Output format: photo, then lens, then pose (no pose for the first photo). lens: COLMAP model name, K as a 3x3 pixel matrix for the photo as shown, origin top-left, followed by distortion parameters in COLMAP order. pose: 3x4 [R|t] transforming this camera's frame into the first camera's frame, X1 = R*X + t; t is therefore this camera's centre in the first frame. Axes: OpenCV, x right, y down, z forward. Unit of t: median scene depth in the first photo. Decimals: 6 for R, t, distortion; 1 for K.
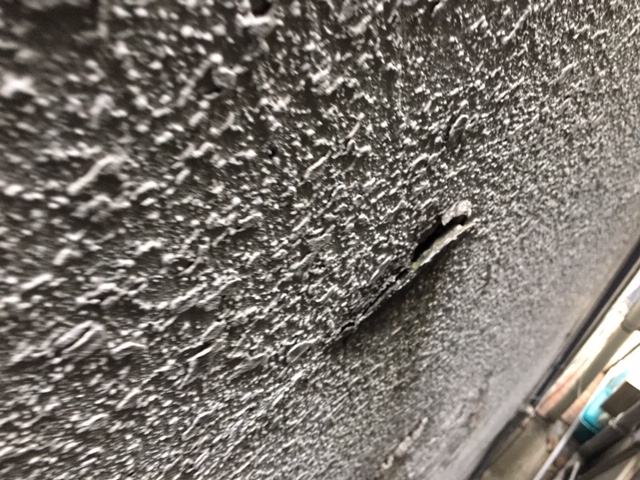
lens RADIAL K [[541.7, 0, 320.1], [0, 541.7, 239.2], [0, 0, 1]] dist [0.050545, -0.043379]
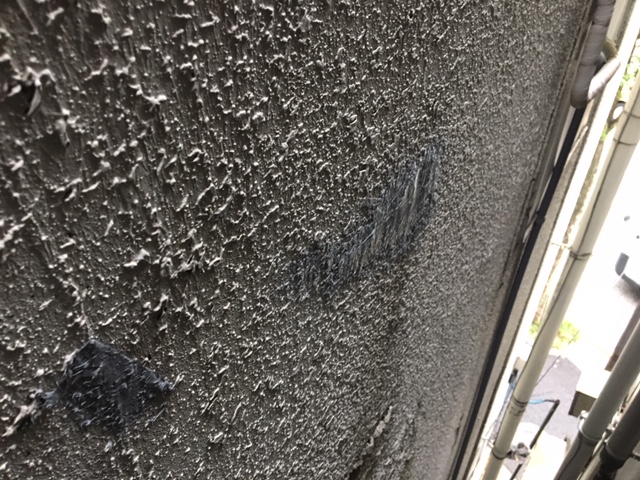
lens RADIAL K [[541.7, 0, 319.5], [0, 541.7, 240.7], [0, 0, 1]] dist [0.050545, -0.043379]
pose [[0.962918, -0.032741, 0.267801, -0.725191], [0.122469, 0.937495, -0.325736, 0.860744], [-0.240397, 0.346454, 0.906741, -0.639754]]
